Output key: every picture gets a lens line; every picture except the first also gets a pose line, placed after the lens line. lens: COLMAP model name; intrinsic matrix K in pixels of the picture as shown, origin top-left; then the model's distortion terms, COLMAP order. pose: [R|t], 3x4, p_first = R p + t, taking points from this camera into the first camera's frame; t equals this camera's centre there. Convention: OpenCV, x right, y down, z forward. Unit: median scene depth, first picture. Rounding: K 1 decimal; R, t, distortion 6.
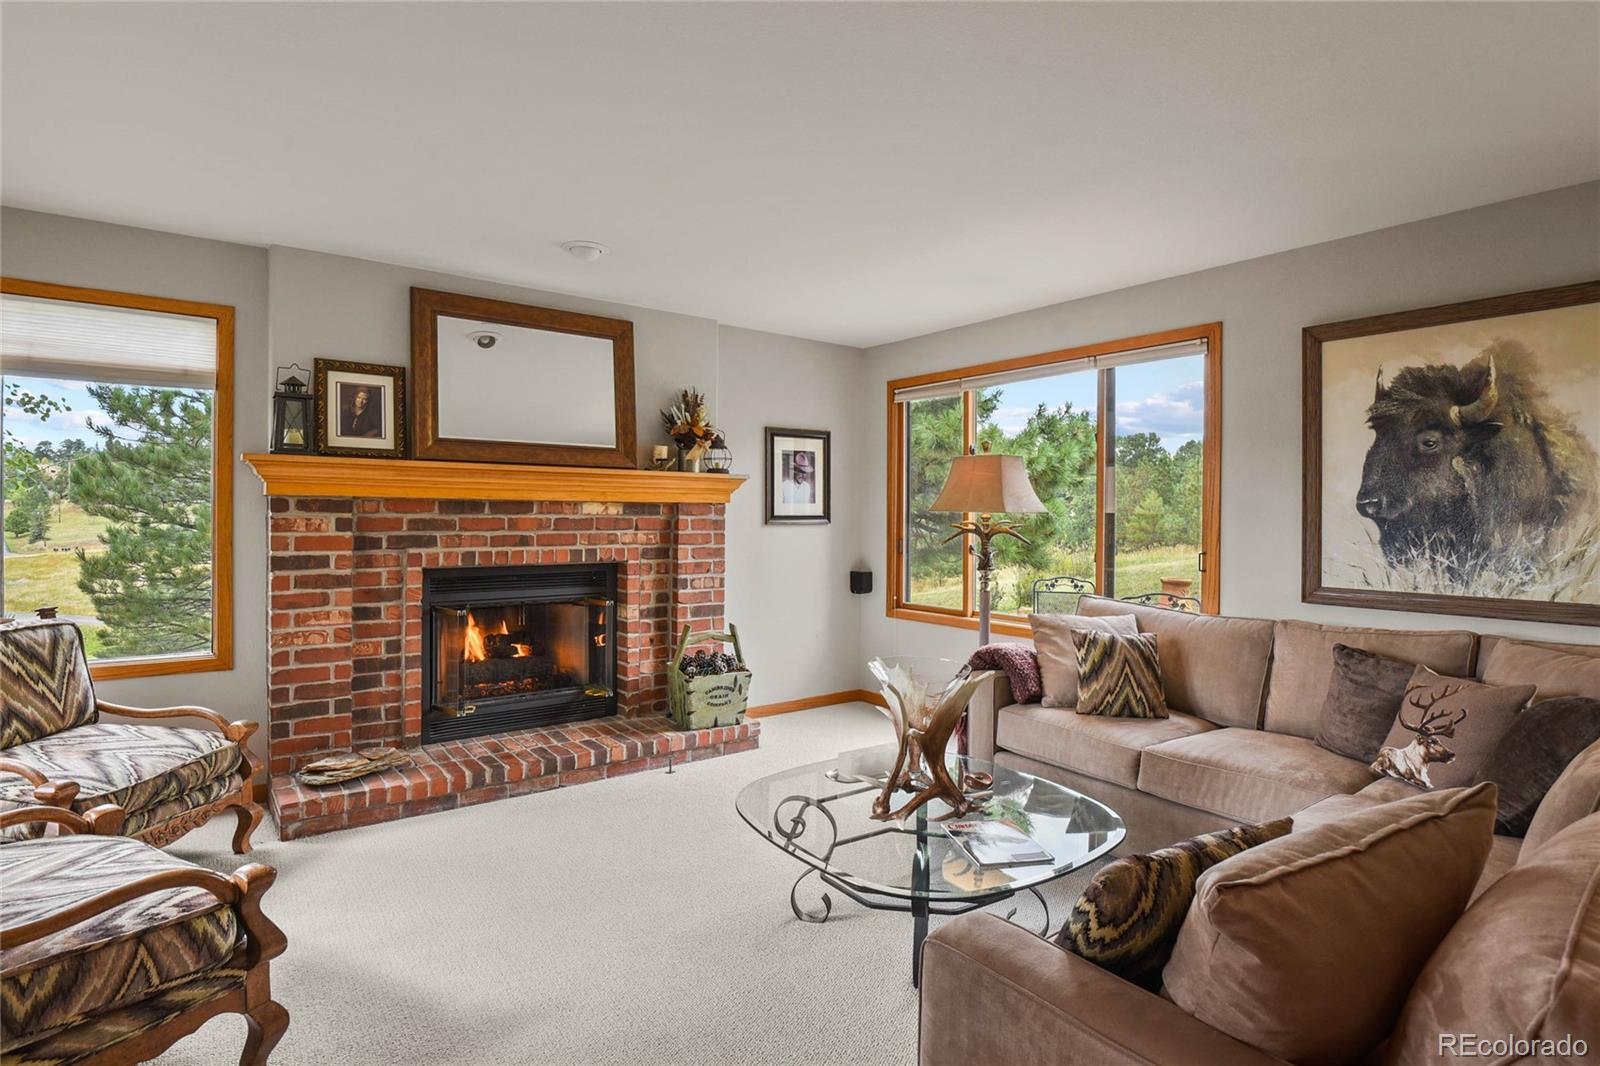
lens RADIAL K [[820.1, 0, 799.6], [0, 820.1, 518.6], [0, 0, 1]] dist [-0.001183, -0.000412]
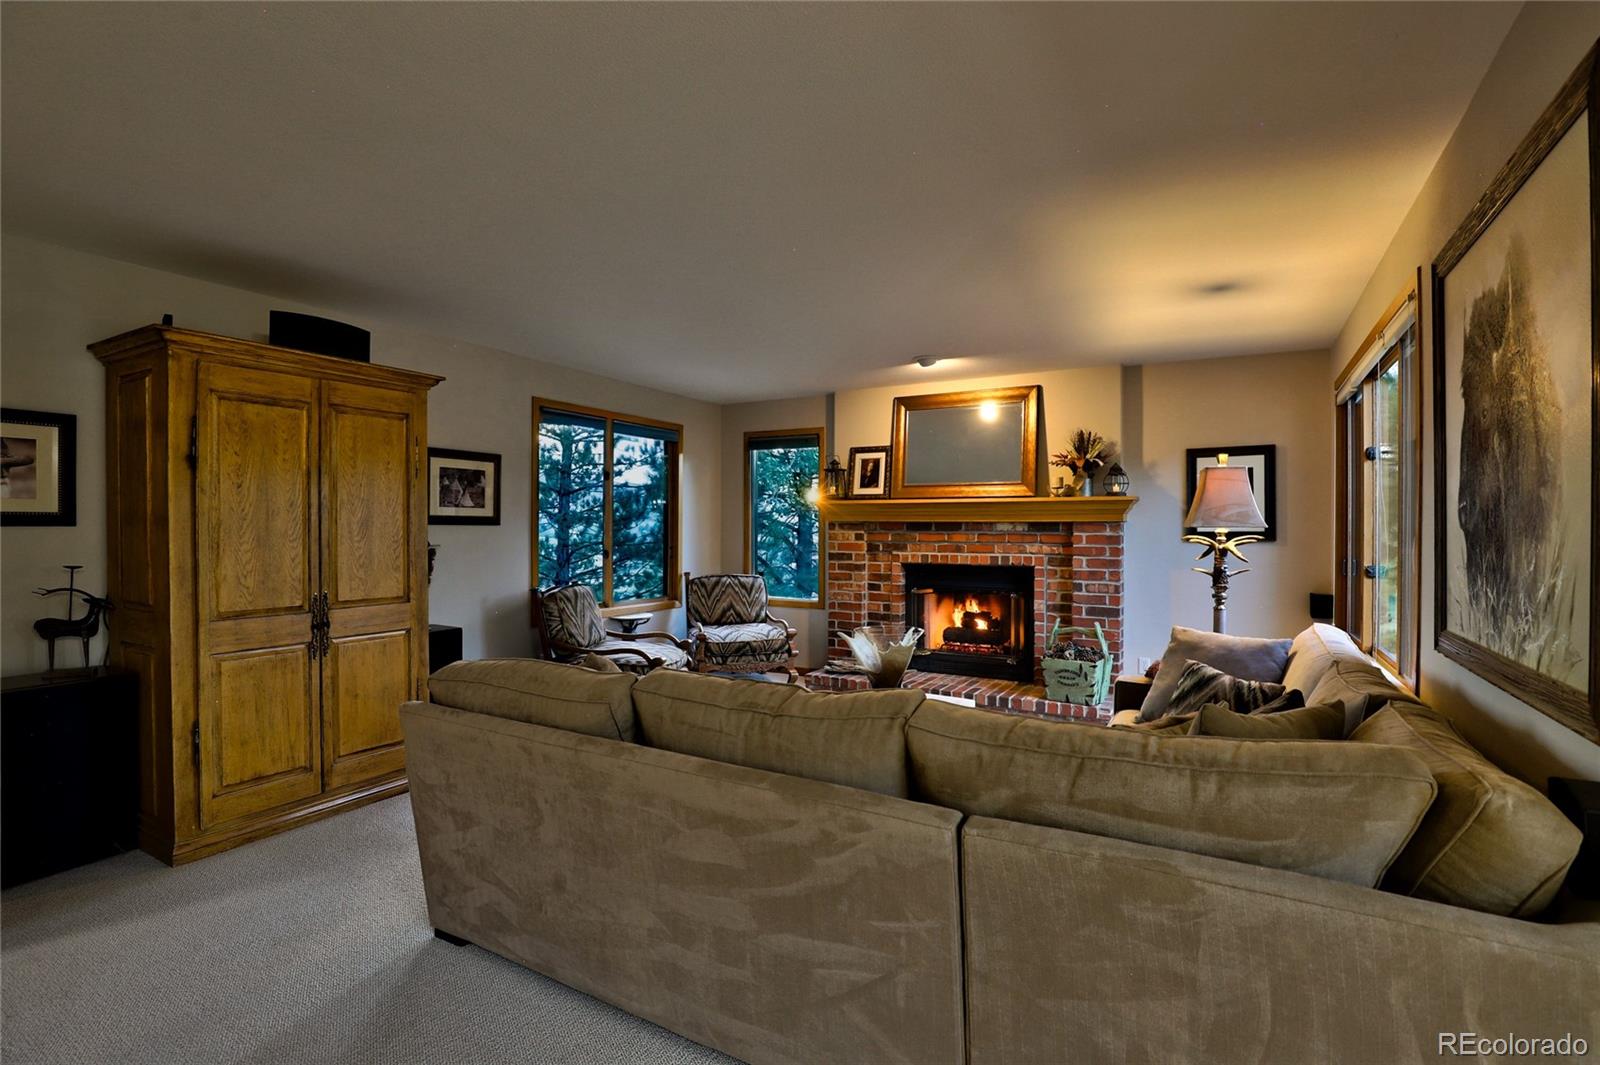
lens RADIAL K [[745.9, 0, 802.0], [0, 745.9, 535.9], [0, 0, 1]] dist [-0.001004, -0.000127]
pose [[0.405765, 0.003351, -0.913971, 0.781933], [-0.006553, 0.999978, 0.000756, 0.004368], [0.913954, 0.005683, 0.405778, 0.178841]]
